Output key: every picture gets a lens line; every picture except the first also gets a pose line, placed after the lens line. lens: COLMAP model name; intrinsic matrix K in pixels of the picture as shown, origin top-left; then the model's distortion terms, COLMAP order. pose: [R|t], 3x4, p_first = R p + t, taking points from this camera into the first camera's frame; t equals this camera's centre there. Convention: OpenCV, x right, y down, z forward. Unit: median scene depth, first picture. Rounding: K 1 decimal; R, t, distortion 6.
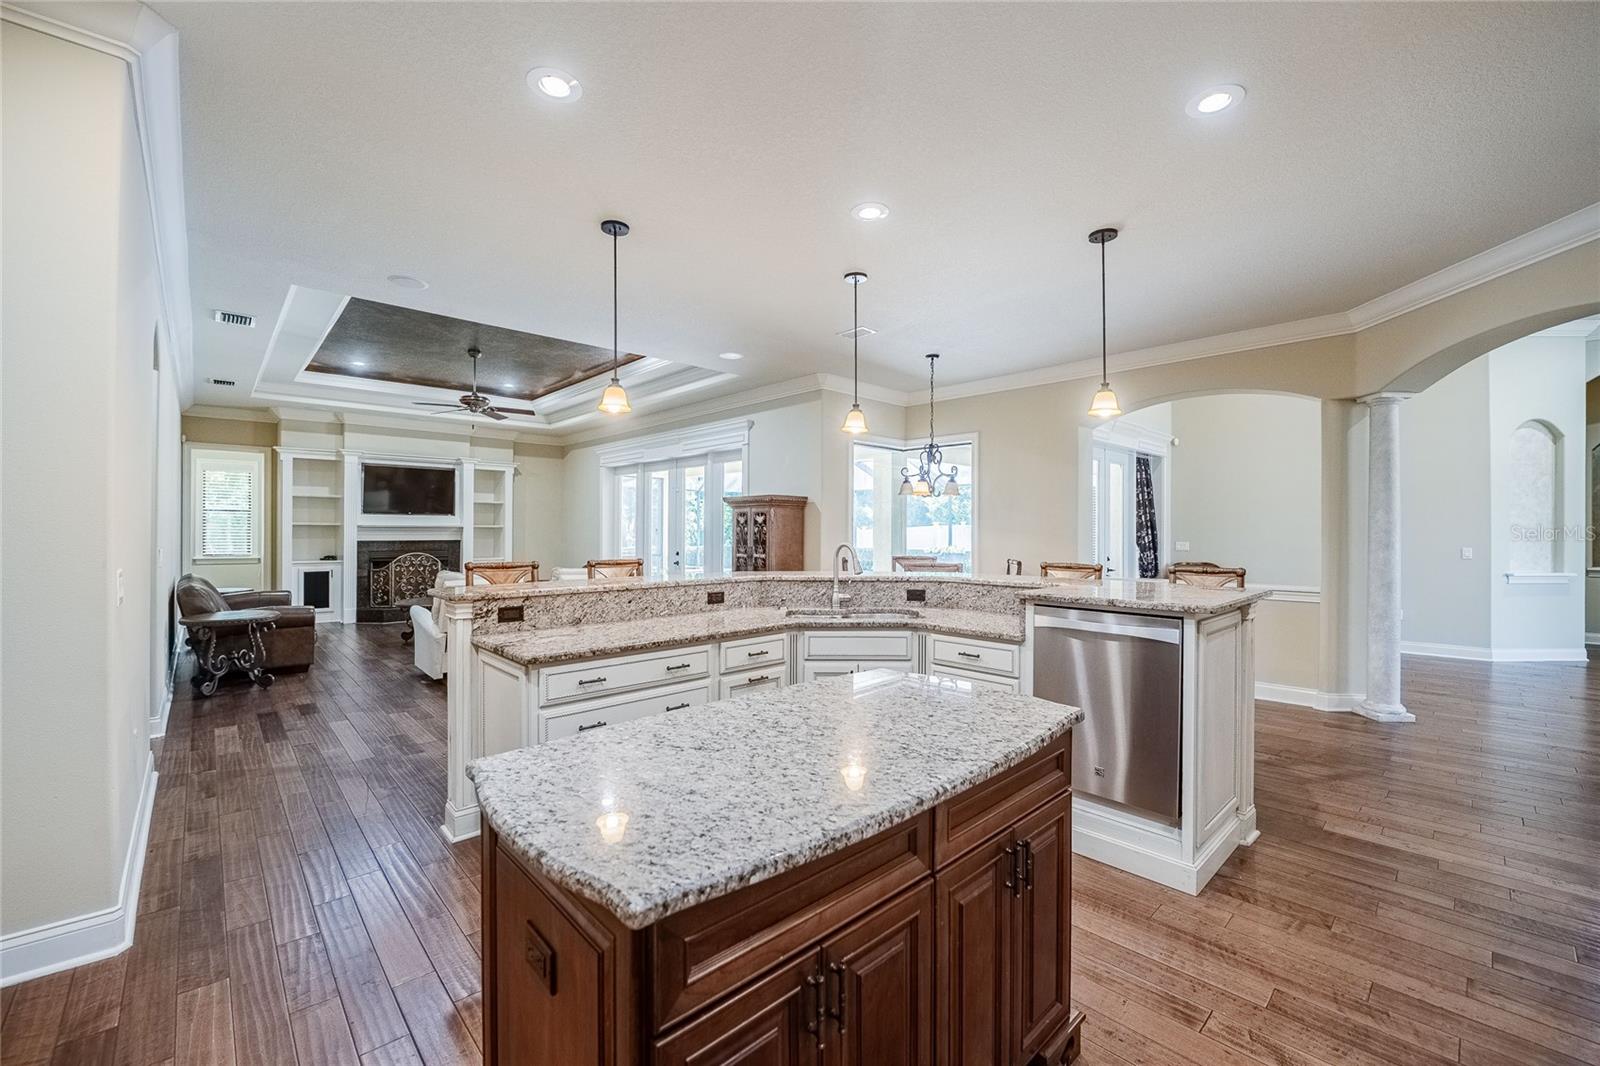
lens RADIAL K [[643.7, 0, 806.9], [0, 643.7, 533.7], [0, 0, 1]] dist [-0.015226, -0.000302]
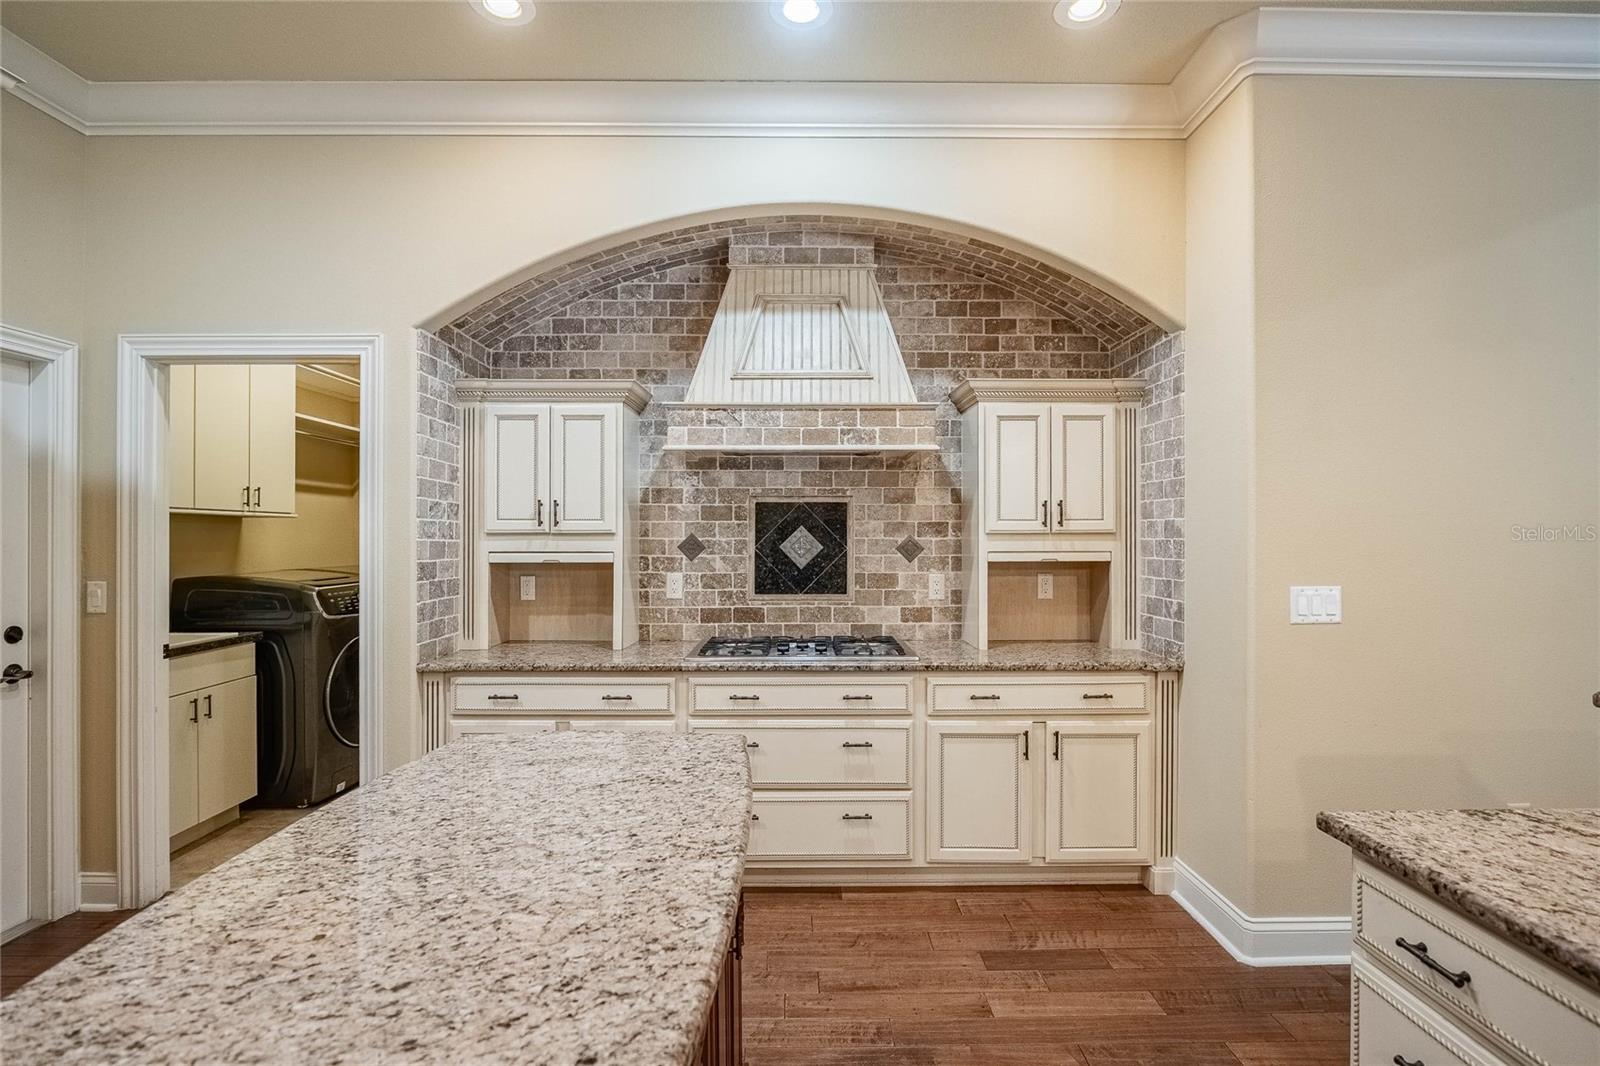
lens RADIAL K [[769.4, 0, 803.0], [0, 769.4, 531.3], [0, 0, 1]] dist [-0.004115, -0.003834]
pose [[-0.682221, -0.008823, -0.731093, 0.071528], [-0.007617, 0.999959, -0.004960, -0.003387], [0.731106, 0.002185, -0.682260, 0.321995]]
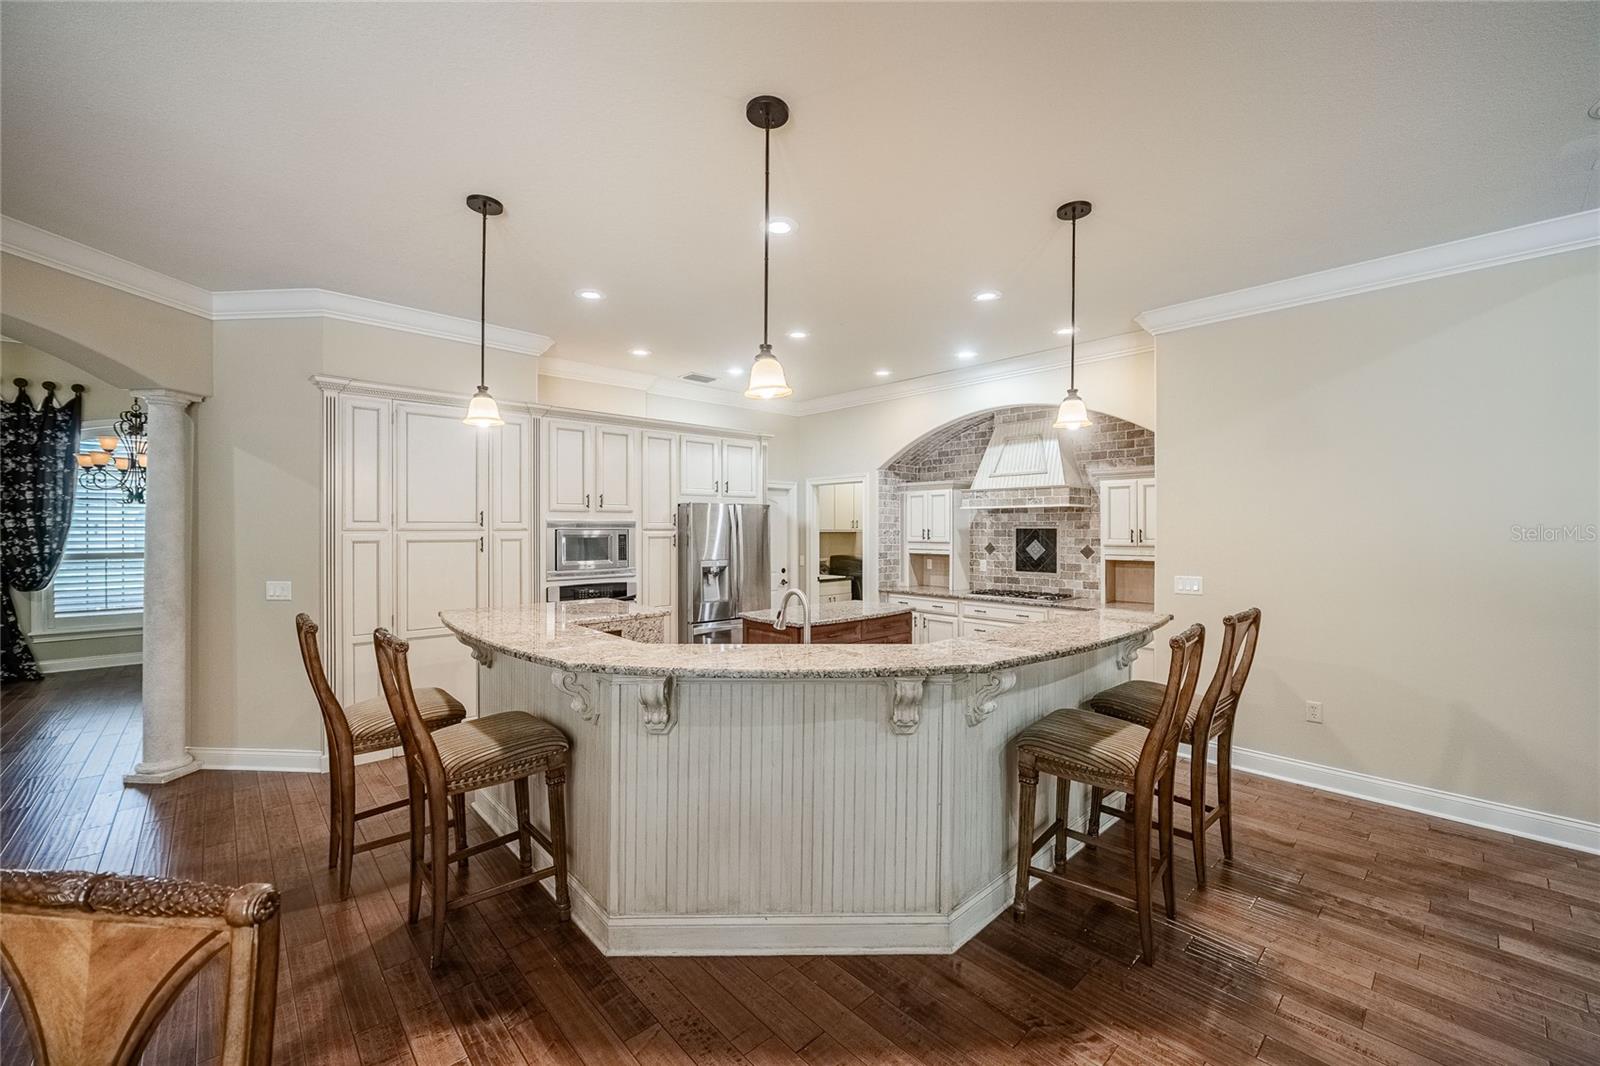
lens RADIAL K [[643.7, 0, 818.3], [0, 643.7, 536.0], [0, 0, 1]] dist [-0.015226, -0.000302]
pose [[-0.999974, -0.003924, -0.006054, 0.017496], [-0.004028, 0.999843, 0.017264, -0.025373], [0.005985, 0.017288, -0.999833, 0.793916]]
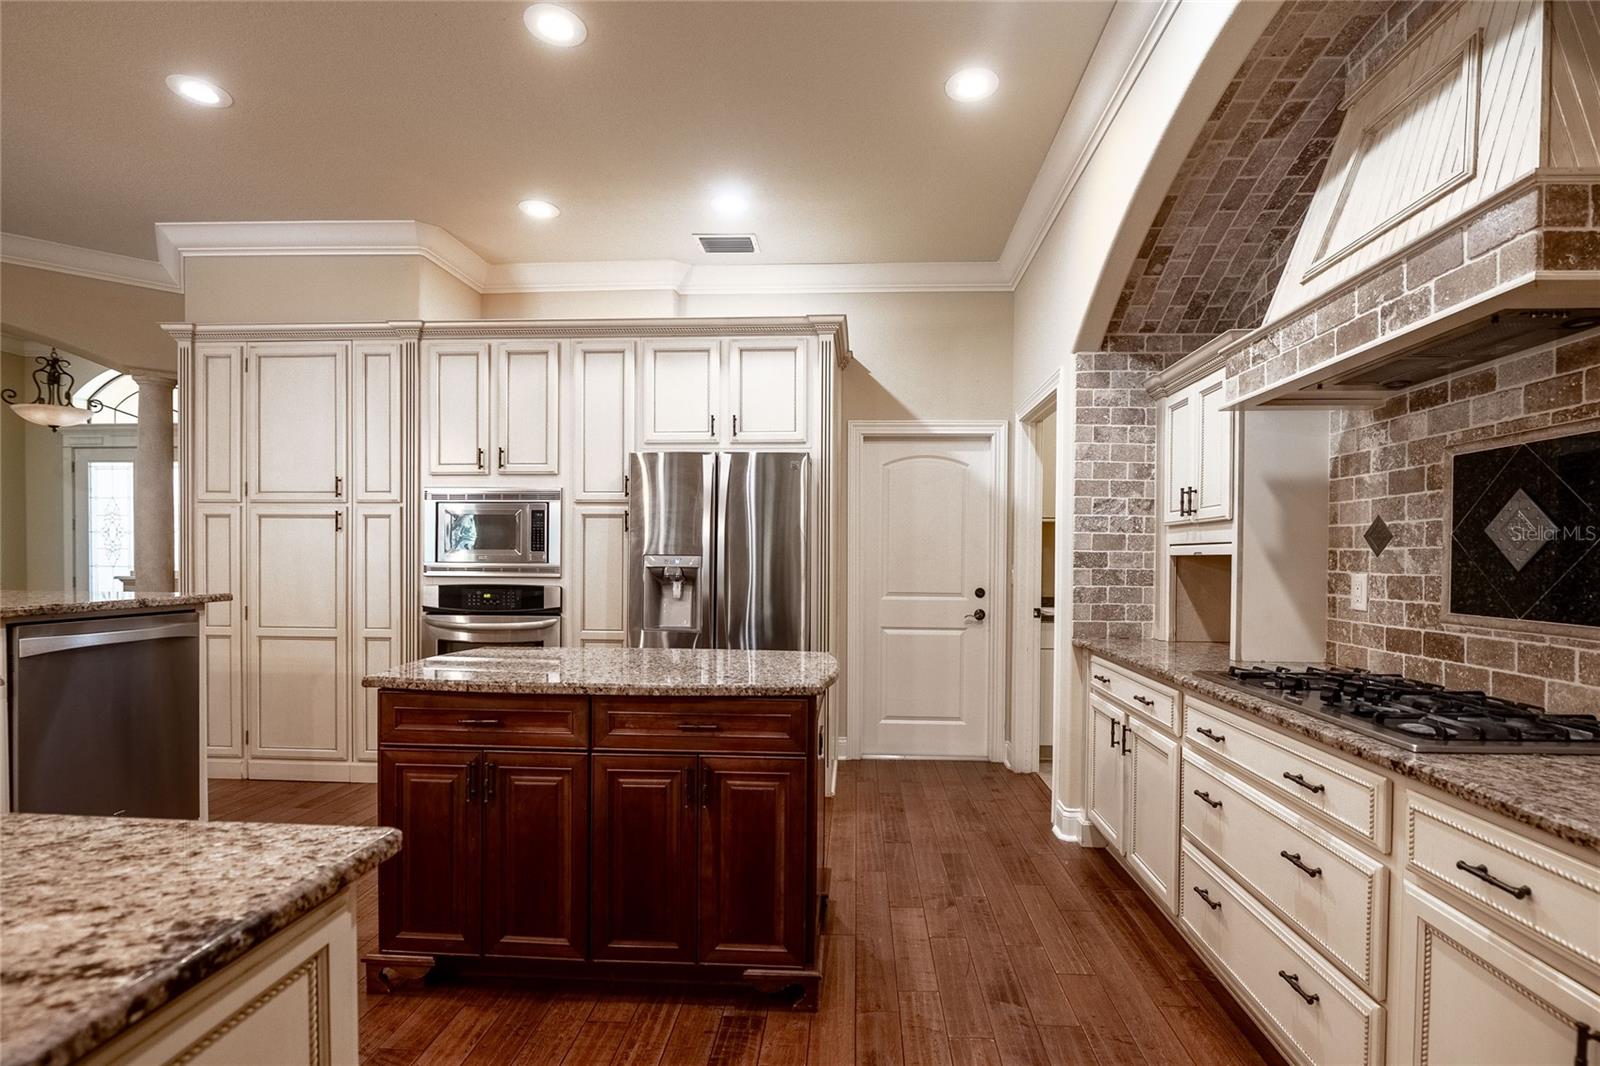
lens RADIAL K [[733.7, 0, 833.1], [0, 733.7, 564.5], [0, 0, 1]] dist [-0.015295, -0.001764]
pose [[-0.697425, -0.016507, 0.716468, -0.260797], [-0.006019, 0.999834, 0.017177, 0.011406], [-0.716633, 0.007667, -0.697408, 0.321450]]
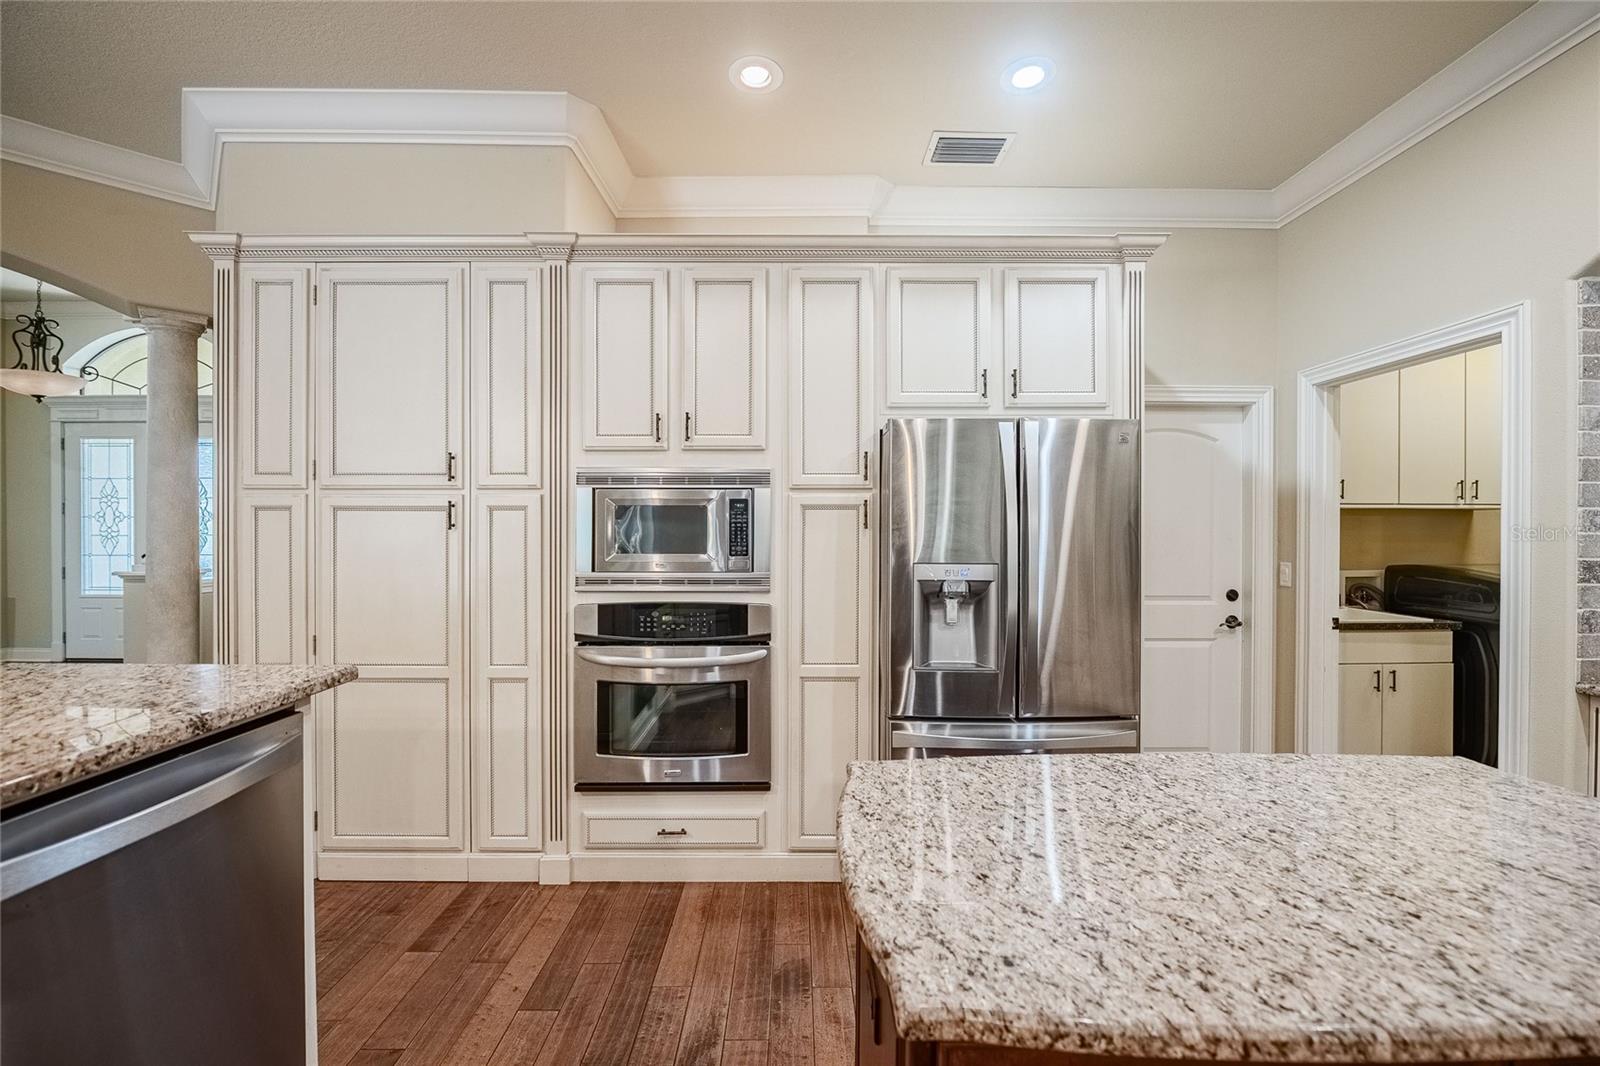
lens RADIAL K [[643.7, 0, 803.7], [0, 643.7, 527.1], [0, 0, 1]] dist [-0.015226, -0.000302]
pose [[-0.732909, -0.005972, 0.680300, -0.012607], [-0.000758, 0.999968, 0.007961, -0.003917], [-0.680326, 0.005319, -0.732890, 0.327780]]
